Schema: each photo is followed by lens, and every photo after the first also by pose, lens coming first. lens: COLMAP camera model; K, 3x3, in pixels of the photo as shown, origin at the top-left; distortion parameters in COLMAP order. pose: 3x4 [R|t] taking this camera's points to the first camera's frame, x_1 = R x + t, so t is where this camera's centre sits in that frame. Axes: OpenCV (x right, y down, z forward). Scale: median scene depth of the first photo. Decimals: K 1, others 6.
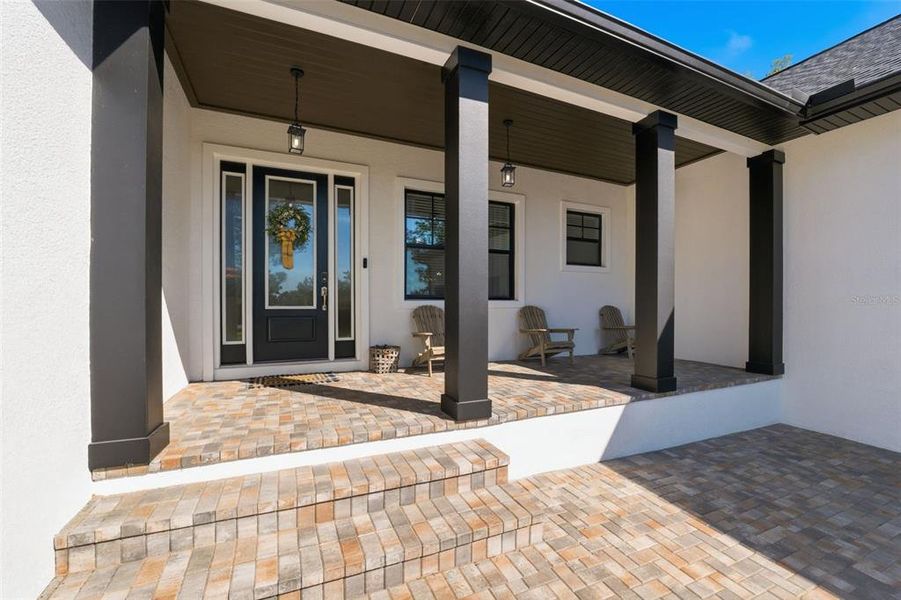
lens RADIAL K [[374.2, 0, 446.0], [0, 374.2, 305.7], [0, 0, 1]] dist [-0.015868, -0.000648]
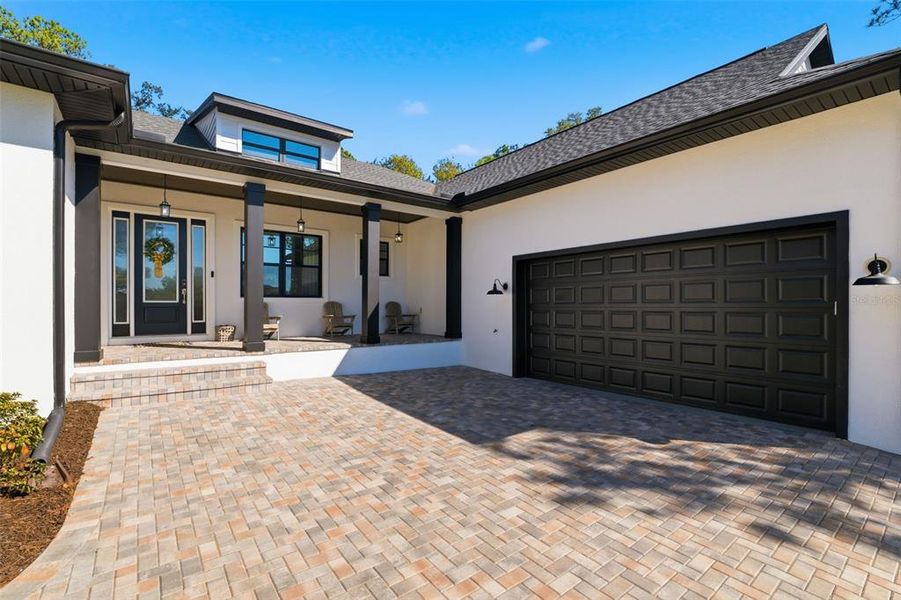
lens RADIAL K [[409.0, 0, 451.6], [0, 409.0, 302.7], [0, 0, 1]] dist [-0.015831, -0.000329]
pose [[0.971501, -0.000100, 0.237035, 0.385038], [0.001096, 0.999991, -0.004070, 0.018195], [-0.237033, 0.004214, 0.971492, -0.988789]]
